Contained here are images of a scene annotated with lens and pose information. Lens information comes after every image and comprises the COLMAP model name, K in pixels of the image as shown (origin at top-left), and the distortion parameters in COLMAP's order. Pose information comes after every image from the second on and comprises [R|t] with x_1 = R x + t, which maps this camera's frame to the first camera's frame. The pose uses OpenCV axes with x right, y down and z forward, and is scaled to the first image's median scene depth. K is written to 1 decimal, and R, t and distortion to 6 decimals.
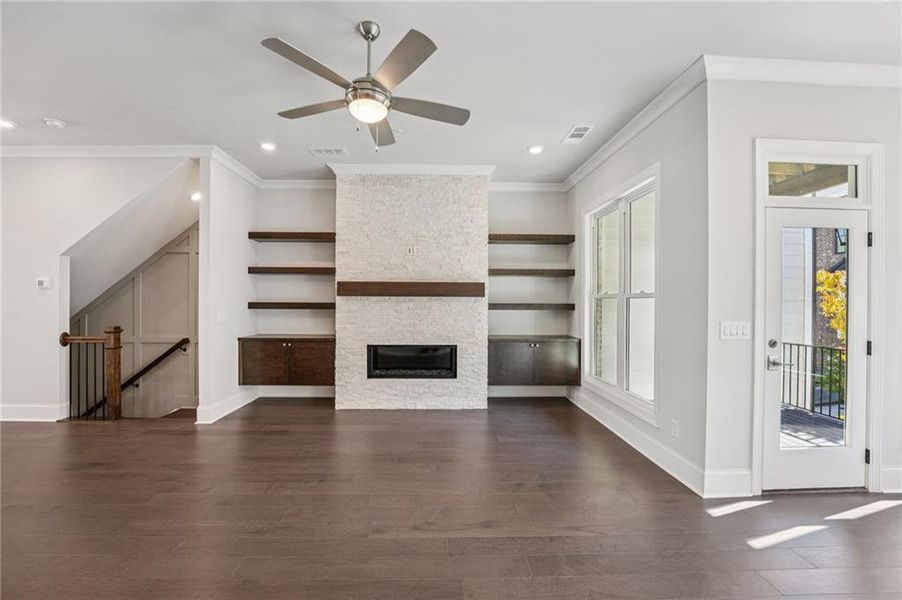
lens RADIAL K [[364.4, 0, 447.7], [0, 364.4, 300.5], [0, 0, 1]] dist [-0.024762, 0.000629]
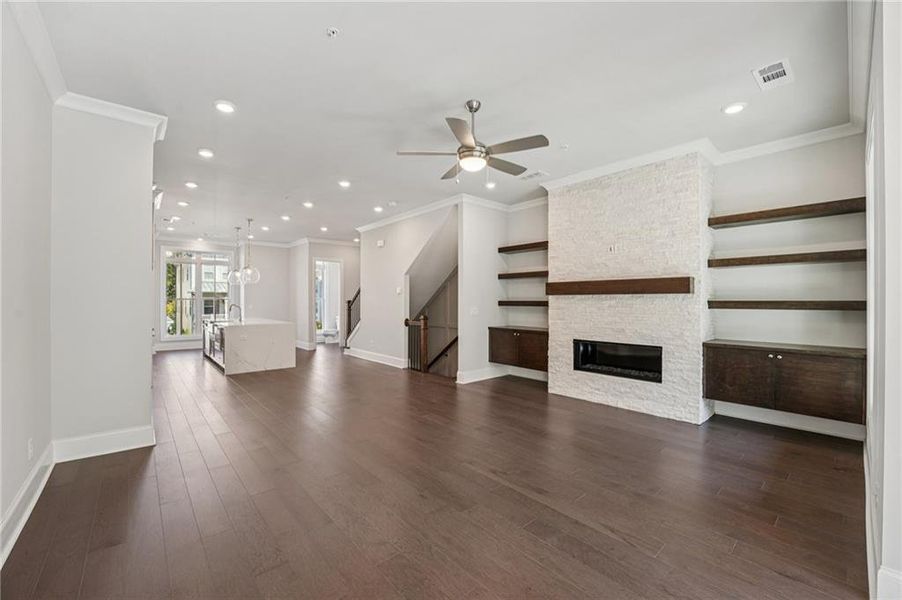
lens RADIAL K [[365.3, 0, 455.0], [0, 365.3, 296.4], [0, 0, 1]] dist [-0.031632, 0.000020]
pose [[0.641730, -0.013542, -0.766811, 0.393470], [0.007544, 0.999907, -0.011345, 0.002884], [0.766893, 0.001496, 0.641773, 0.020460]]
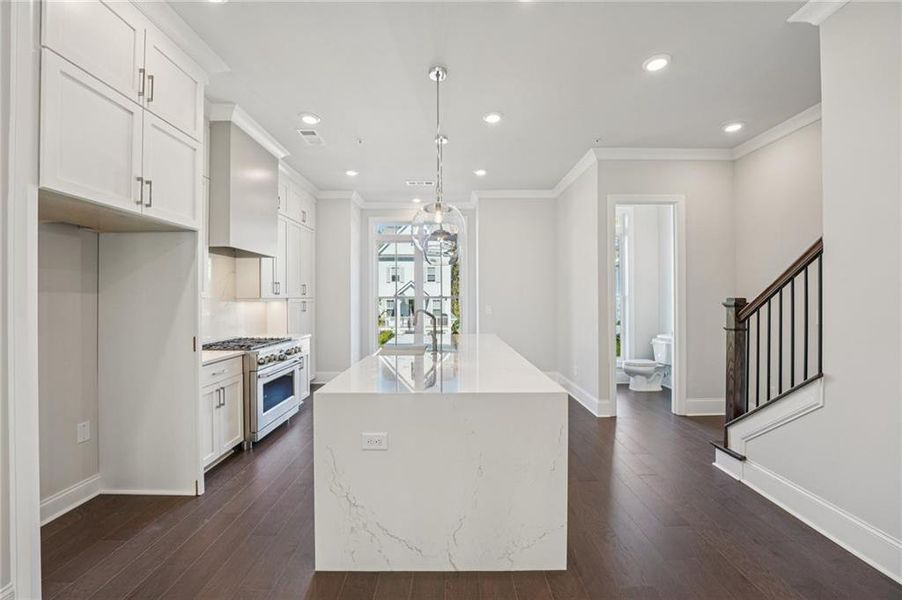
lens RADIAL K [[364.4, 0, 447.7], [0, 364.4, 300.5], [0, 0, 1]] dist [-0.024762, 0.000629]
pose [[-0.038684, -0.000849, -0.999251, -0.875125], [0.003471, 0.999993, -0.000984, -0.001529], [0.999245, -0.003507, -0.038680, 0.389116]]
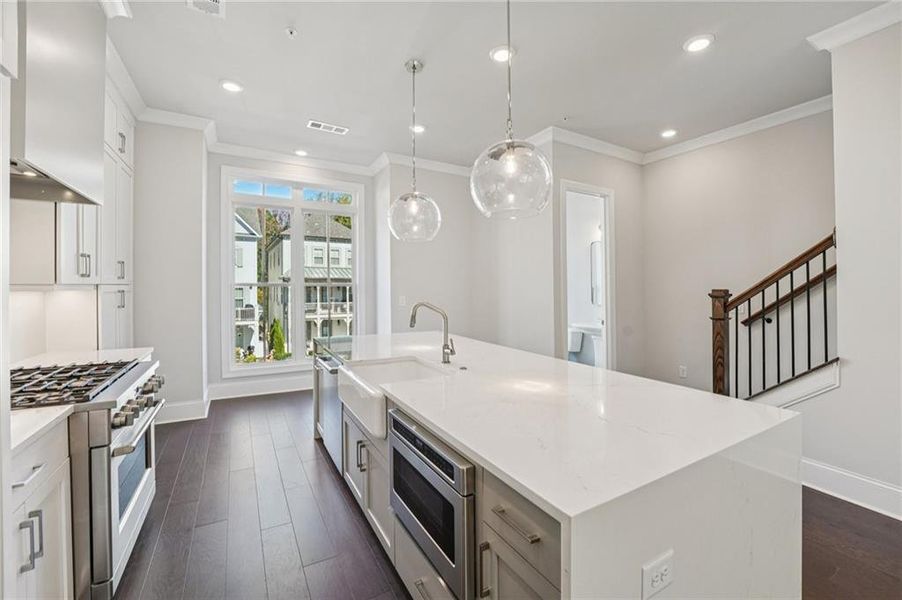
lens RADIAL K [[378.6, 0, 449.5], [0, 378.6, 284.8], [0, 0, 1]] dist [-0.021285, 0.000593]
pose [[0.461899, -0.009287, -0.886884, -1.122645], [-0.001758, 0.999934, -0.011386, -0.004235], [0.886931, 0.006818, 0.461852, 0.115732]]
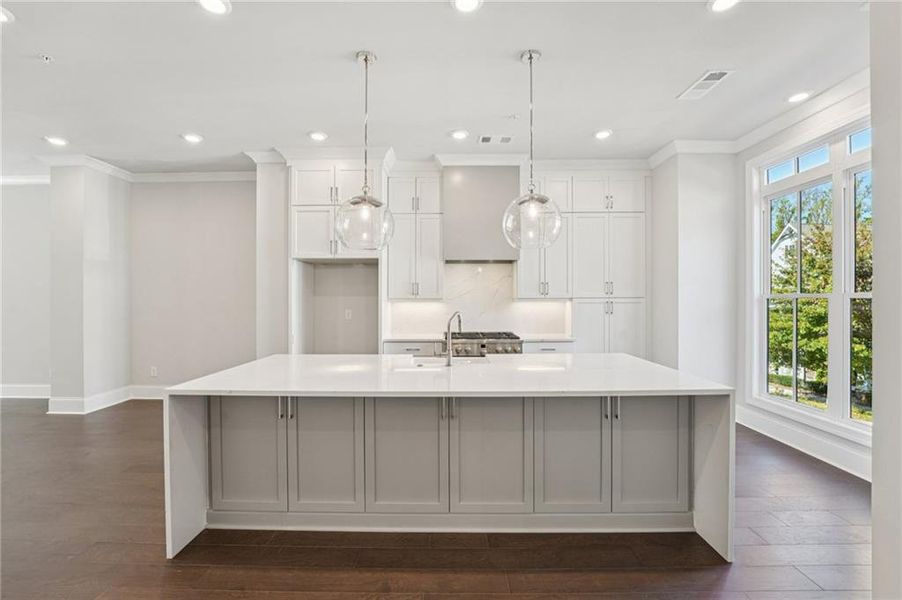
lens RADIAL K [[364.4, 0, 447.7], [0, 364.4, 300.5], [0, 0, 1]] dist [-0.024762, 0.000629]
pose [[-0.998788, -0.001083, 0.049205, -1.593024], [-0.001169, 0.999998, -0.001720, -0.001918], [-0.049203, -0.001775, -0.998787, 0.869830]]
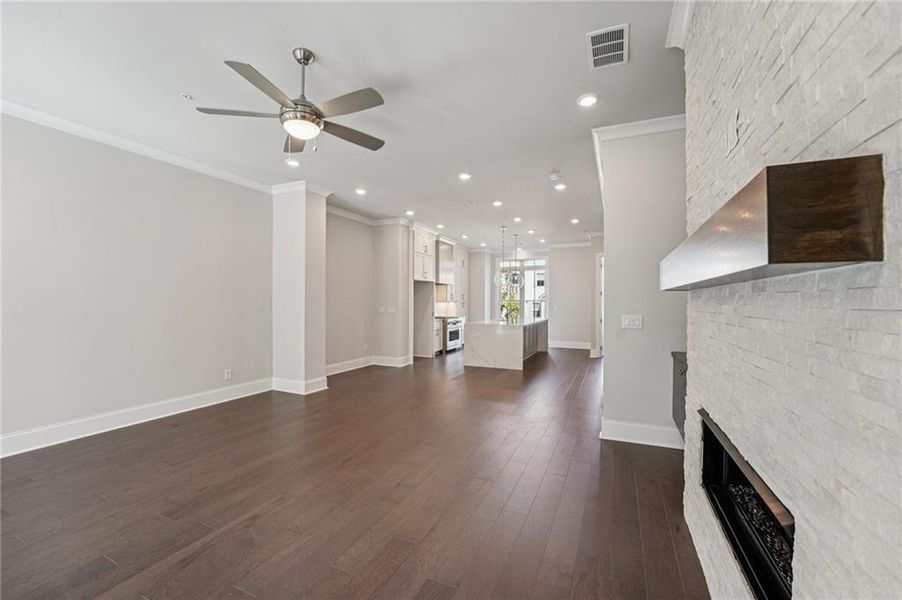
lens RADIAL K [[369.7, 0, 449.0], [0, 369.7, 298.0], [0, 0, 1]] dist [-0.020606, 0.000105]
pose [[-0.445015, -0.013373, -0.895423, 0.287841], [-0.002188, 0.999902, -0.013847, 0.003521], [0.895520, -0.004203, -0.445001, 0.922566]]
